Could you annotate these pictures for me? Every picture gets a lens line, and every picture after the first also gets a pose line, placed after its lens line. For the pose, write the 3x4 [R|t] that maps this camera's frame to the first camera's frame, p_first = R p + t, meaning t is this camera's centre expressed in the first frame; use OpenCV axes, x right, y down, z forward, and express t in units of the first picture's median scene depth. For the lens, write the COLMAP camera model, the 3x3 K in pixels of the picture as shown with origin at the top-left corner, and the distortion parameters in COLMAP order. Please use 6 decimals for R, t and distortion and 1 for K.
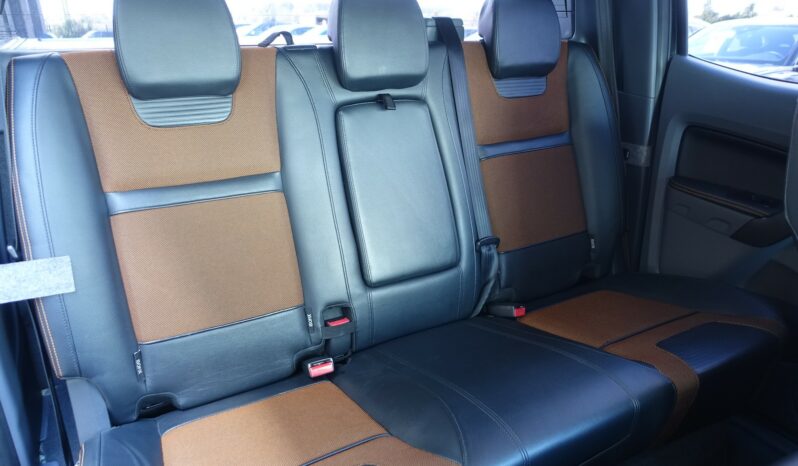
lens RADIAL K [[543.2, 0, 399.0], [0, 543.2, 233.0], [0, 0, 1]] dist [-0.000745, -0.002295]
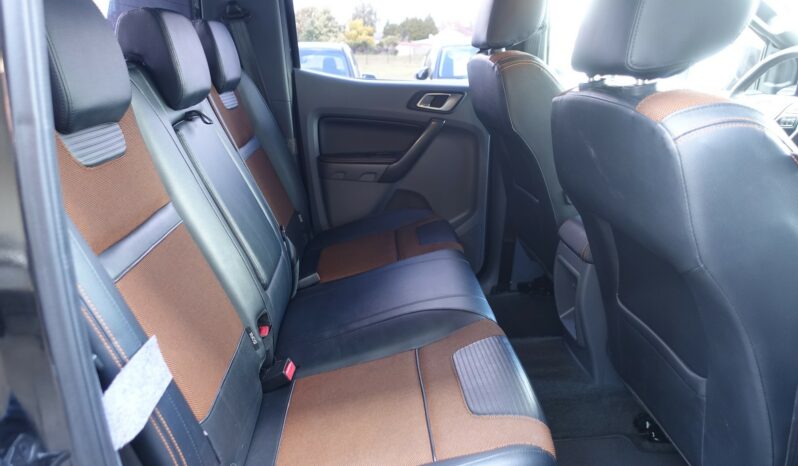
lens RADIAL K [[543.2, 0, 399.0], [0, 543.2, 233.0], [0, 0, 1]] dist [-0.000745, -0.002295]
pose [[0.430692, -0.287379, 0.855522, -0.720453], [0.339127, 0.930011, 0.141676, -0.055844], [-0.836359, 0.229112, 0.498007, 0.227857]]
